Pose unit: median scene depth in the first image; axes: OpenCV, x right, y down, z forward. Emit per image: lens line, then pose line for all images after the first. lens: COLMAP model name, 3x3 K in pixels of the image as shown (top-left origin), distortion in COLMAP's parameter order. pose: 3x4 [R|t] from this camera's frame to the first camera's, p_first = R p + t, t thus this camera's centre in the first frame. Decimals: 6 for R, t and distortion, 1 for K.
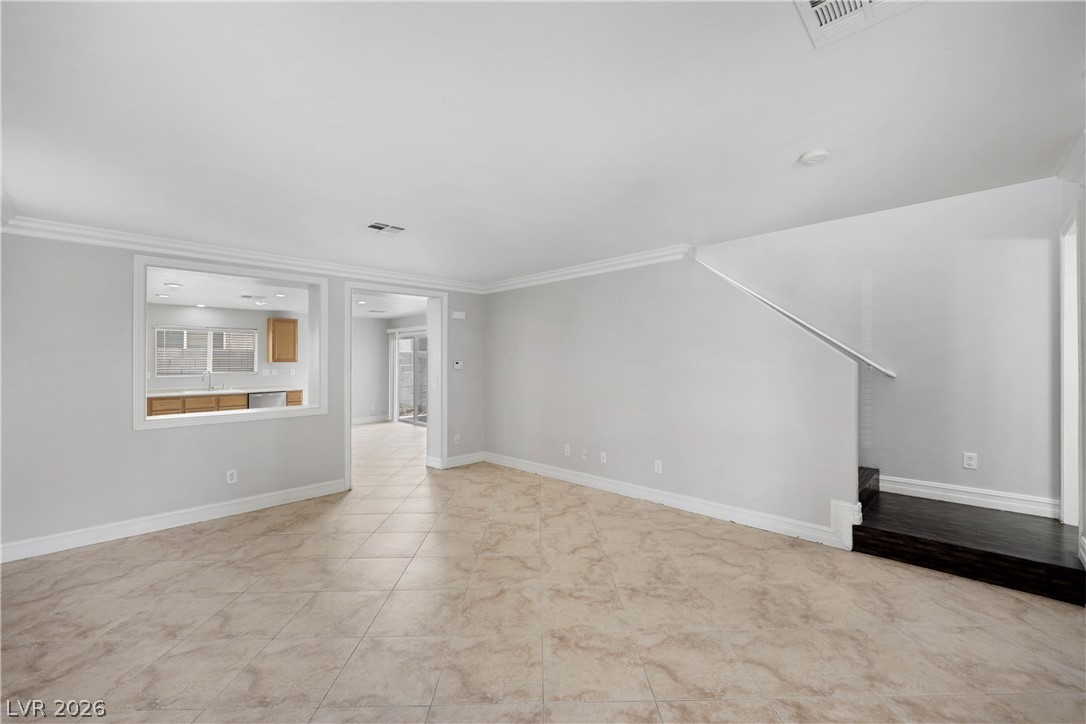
lens RADIAL K [[436.2, 0, 529.7], [0, 436.2, 350.4], [0, 0, 1]] dist [-0.003552, 0.000102]
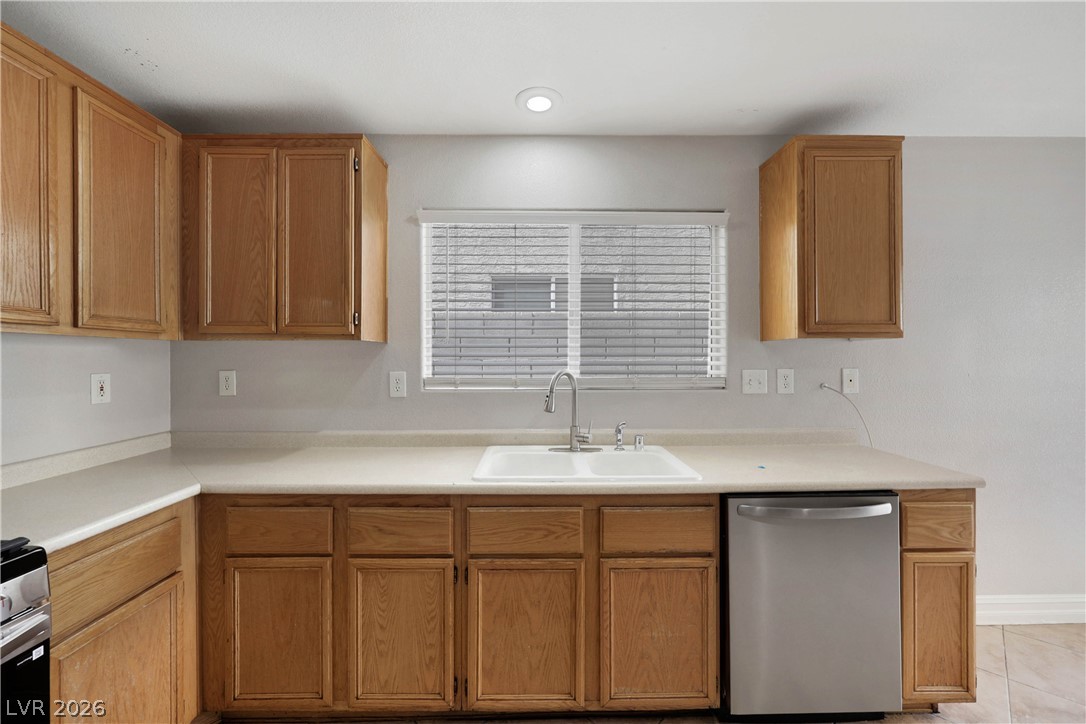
lens RADIAL K [[436.2, 0, 538.3], [0, 436.2, 358.2], [0, 0, 1]] dist [-0.003552, 0.000102]
pose [[0.705841, 0.010472, -0.708293, -1.261559], [0.018963, 0.999253, 0.033671, 0.066979], [0.708117, -0.037198, 0.705115, 1.791030]]
